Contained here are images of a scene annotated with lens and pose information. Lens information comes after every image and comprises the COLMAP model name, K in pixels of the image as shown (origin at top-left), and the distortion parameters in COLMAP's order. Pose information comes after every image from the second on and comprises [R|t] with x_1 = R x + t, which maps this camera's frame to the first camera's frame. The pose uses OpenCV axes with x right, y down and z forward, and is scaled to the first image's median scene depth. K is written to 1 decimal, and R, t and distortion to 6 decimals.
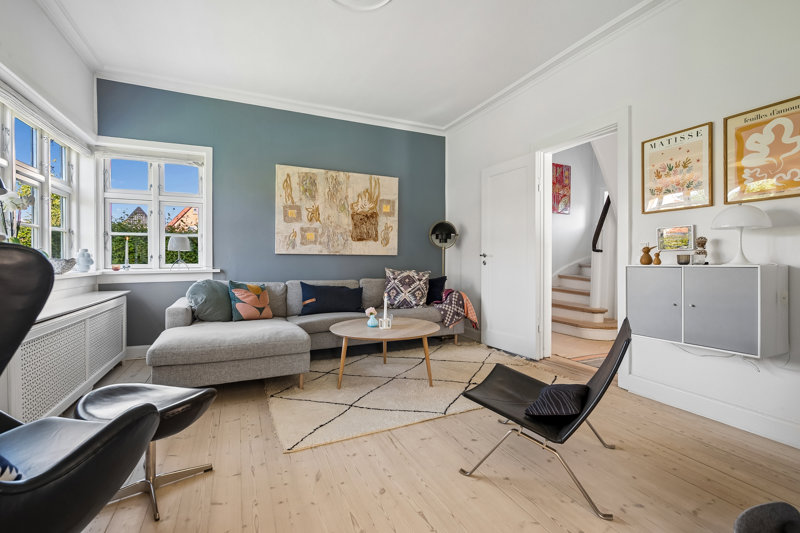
lens RADIAL K [[365.0, 0, 400.0], [0, 365.0, 260.6], [0, 0, 1]] dist [0.002317, -0.000213]
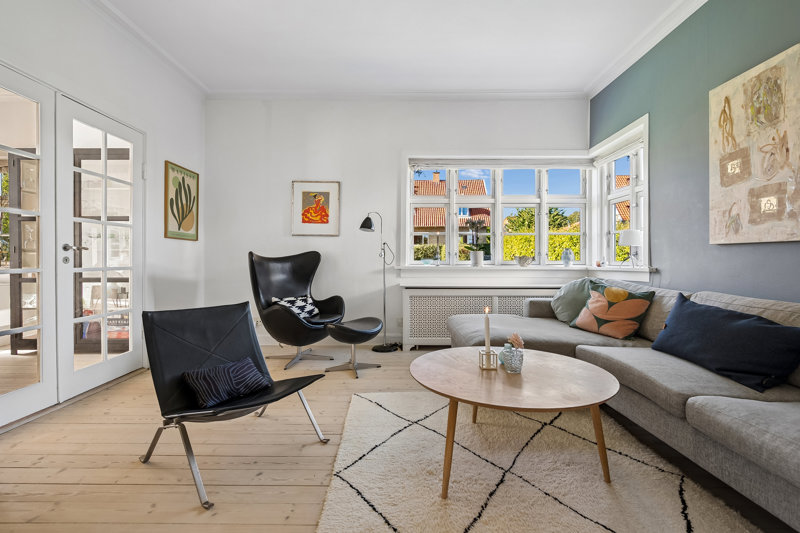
lens RADIAL K [[365.0, 0, 399.6], [0, 365.0, 258.7], [0, 0, 1]] dist [0.002317, -0.000213]
pose [[-0.424497, -0.004740, -0.905417, 0.430336], [-0.006251, 0.999978, -0.002304, 0.008893], [0.905408, 0.004682, -0.424518, 0.865885]]
